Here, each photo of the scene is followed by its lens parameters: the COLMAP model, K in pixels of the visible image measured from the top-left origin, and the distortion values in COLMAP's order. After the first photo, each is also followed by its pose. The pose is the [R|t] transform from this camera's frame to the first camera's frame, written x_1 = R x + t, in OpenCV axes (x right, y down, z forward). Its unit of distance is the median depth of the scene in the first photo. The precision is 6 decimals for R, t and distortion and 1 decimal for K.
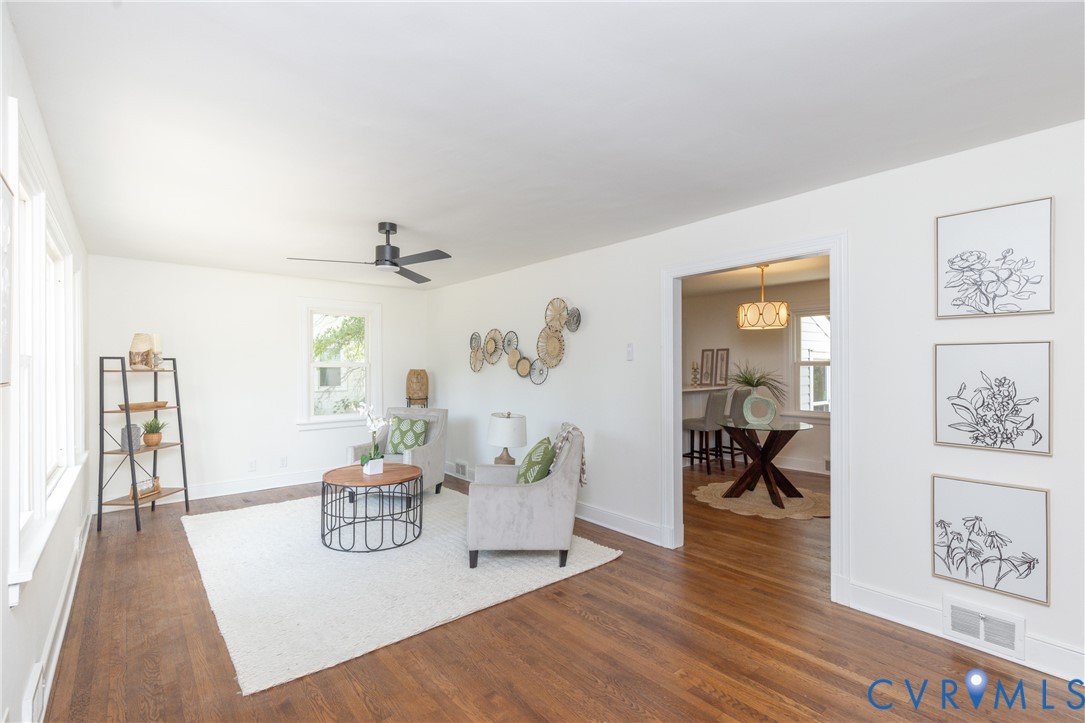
lens RADIAL K [[512.6, 0, 541.1], [0, 512.6, 368.0], [0, 0, 1]] dist [0.000694, 0.000025]
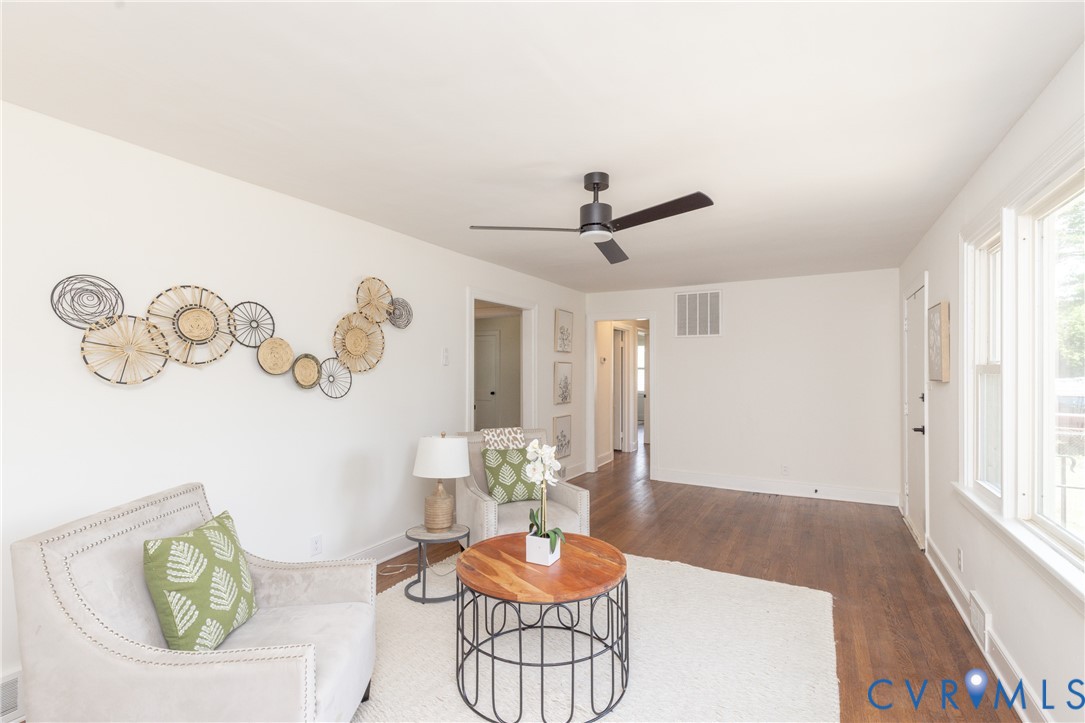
lens RADIAL K [[488.6, 0, 547.3], [0, 488.6, 365.9], [0, 0, 1]] dist [-0.001278, -0.000246]
pose [[-0.390912, 0.004746, 0.920416, -0.699357], [-0.006717, 0.999945, -0.008008, -0.006365], [-0.920403, -0.009313, -0.390859, 1.035585]]
